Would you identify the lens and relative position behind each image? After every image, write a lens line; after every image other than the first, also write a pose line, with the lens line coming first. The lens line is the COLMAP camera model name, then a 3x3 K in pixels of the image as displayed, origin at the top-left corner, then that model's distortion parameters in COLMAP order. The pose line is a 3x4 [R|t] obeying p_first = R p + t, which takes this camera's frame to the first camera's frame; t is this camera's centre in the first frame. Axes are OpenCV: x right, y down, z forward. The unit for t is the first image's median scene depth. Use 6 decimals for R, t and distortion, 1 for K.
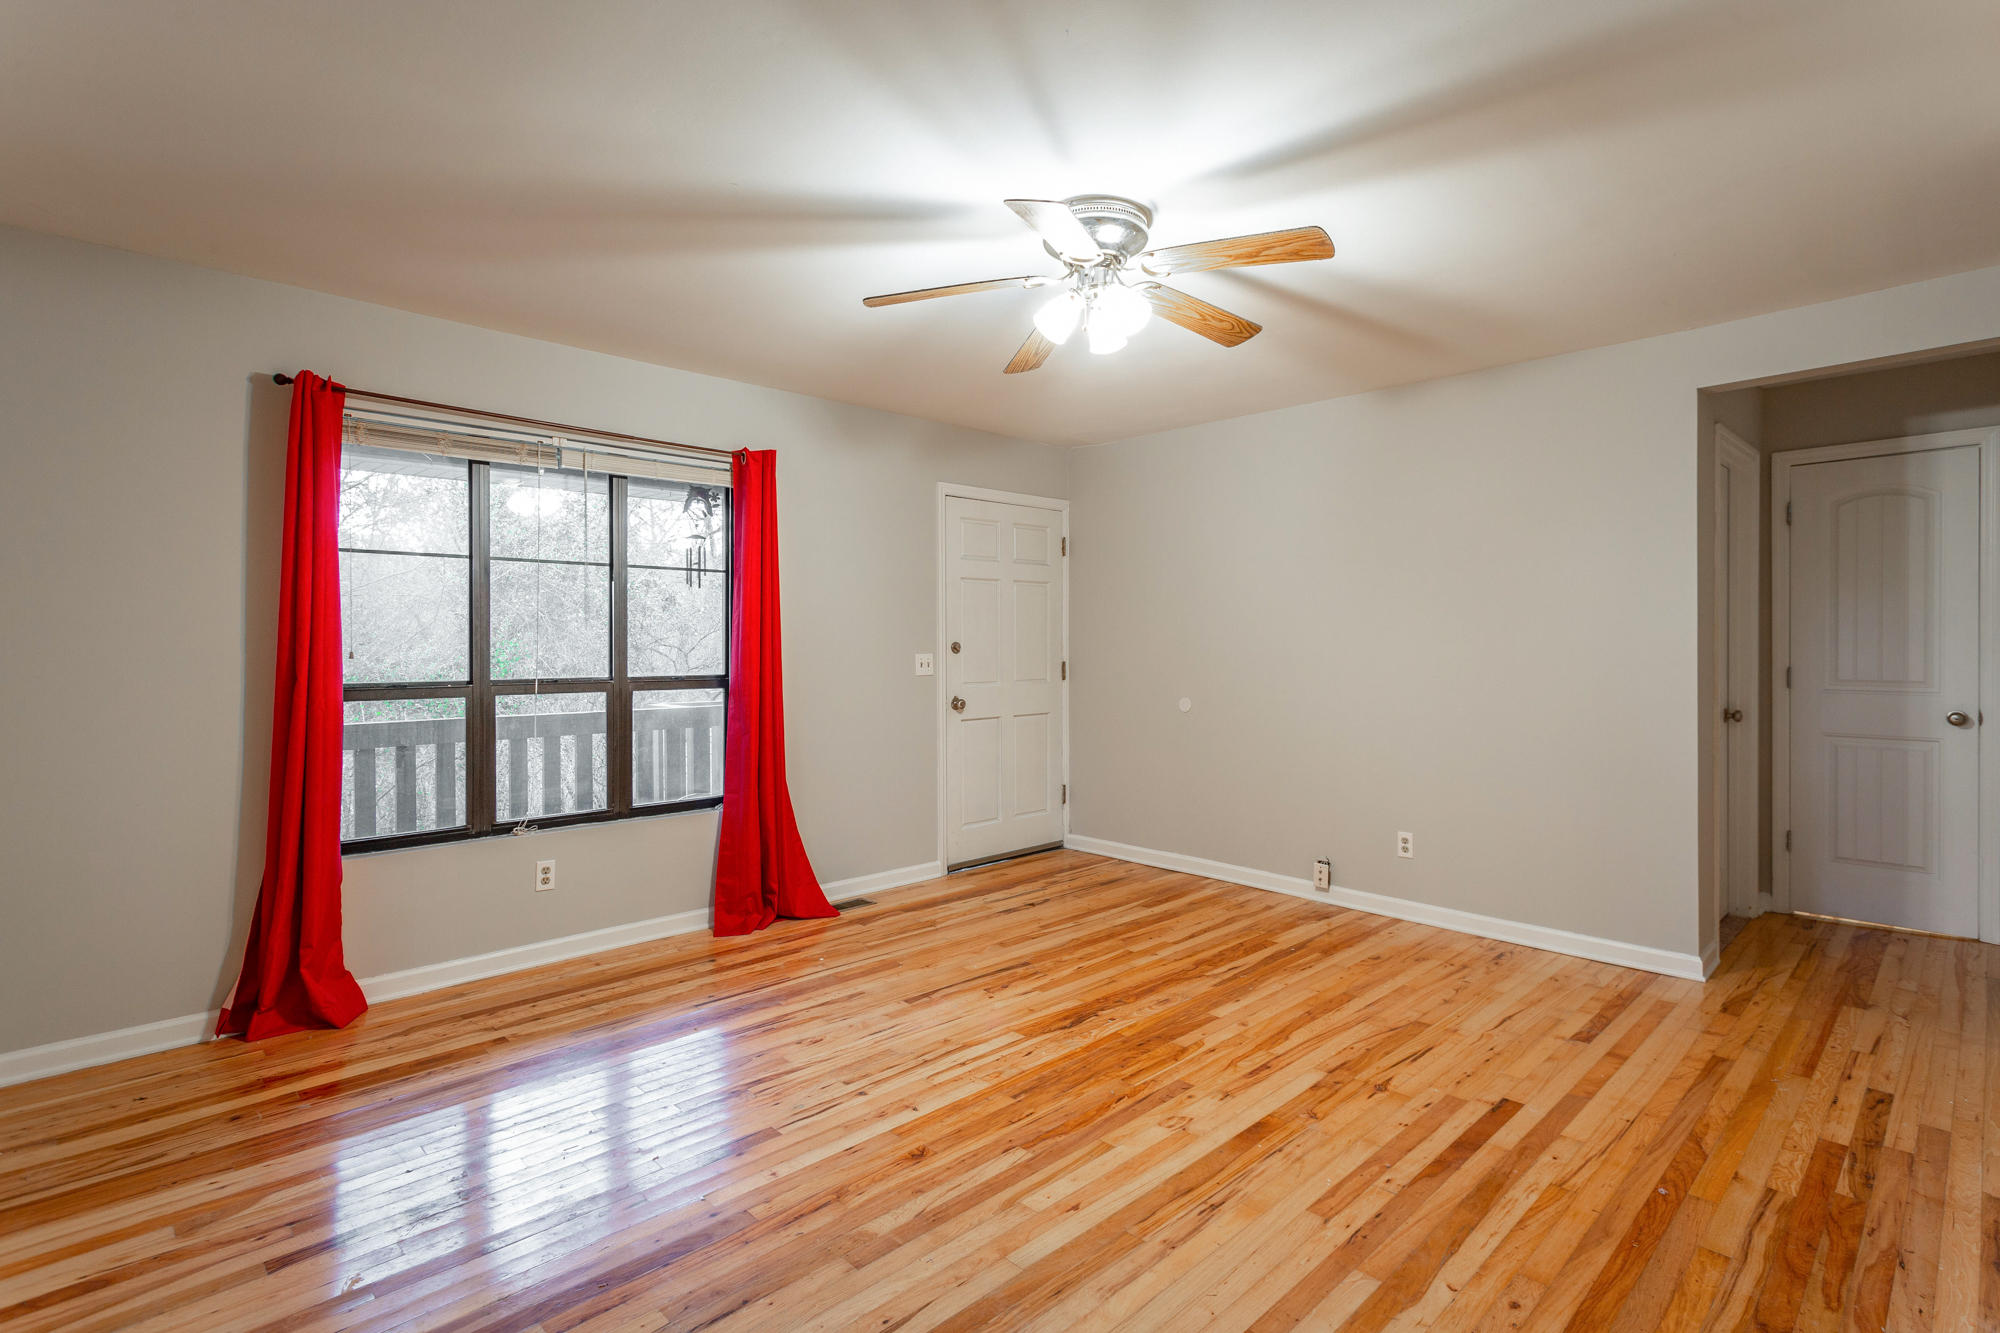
lens RADIAL K [[958.8, 0, 1013.0], [0, 958.8, 657.7], [0, 0, 1]] dist [0.003634, 0.002397]
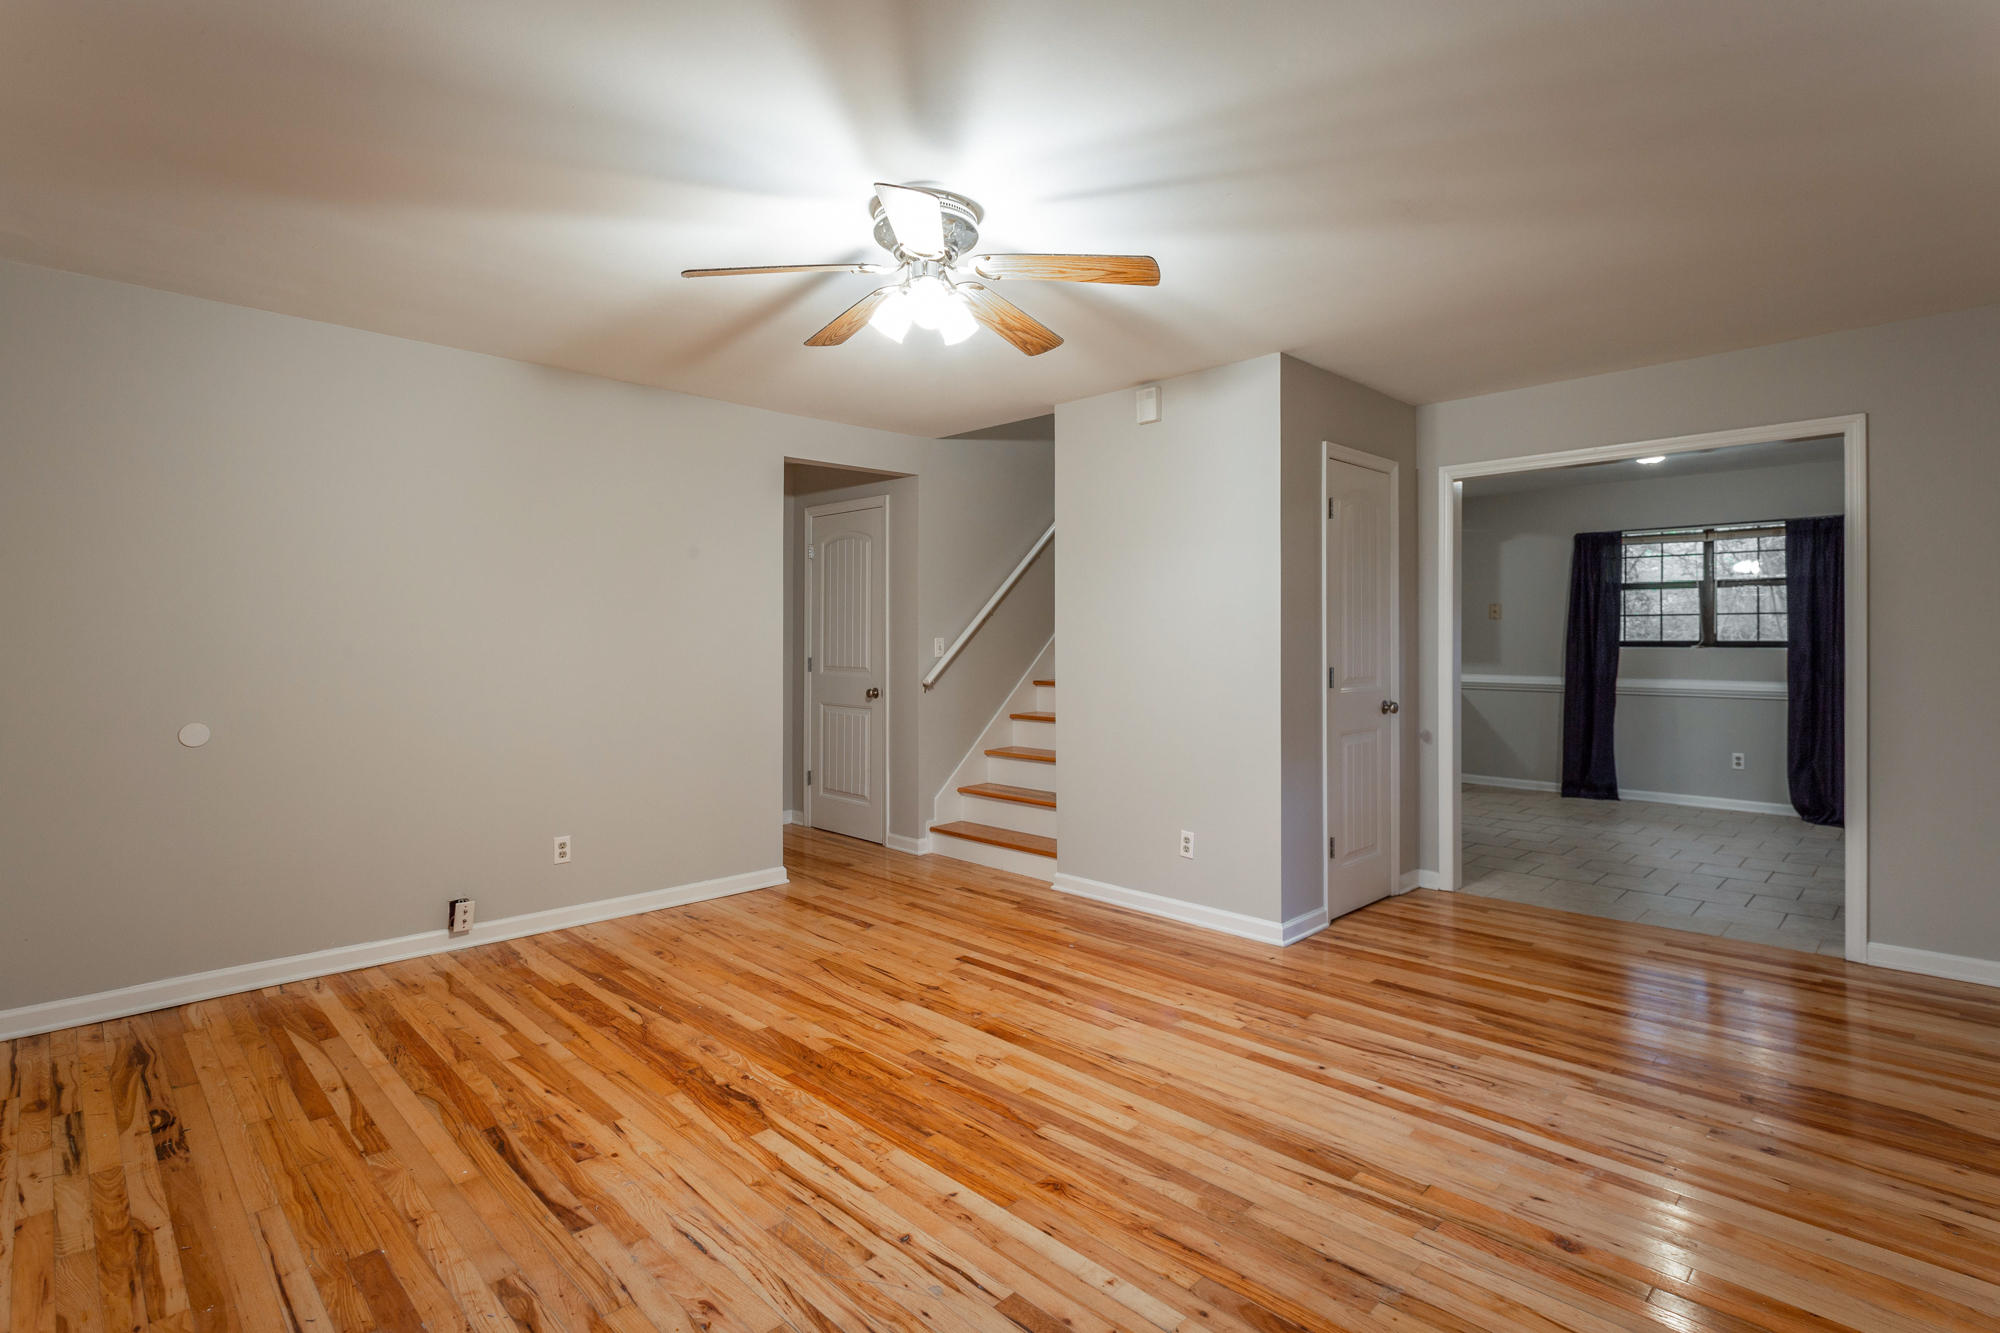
lens RADIAL K [[958.8, 0, 1007.2], [0, 958.8, 664.5], [0, 0, 1]] dist [0.003634, 0.002397]
pose [[-0.011828, -0.020676, 0.999716, -0.716363], [0.013589, 0.999691, 0.020836, -0.005474], [-0.999838, 0.013832, -0.011543, 0.738139]]
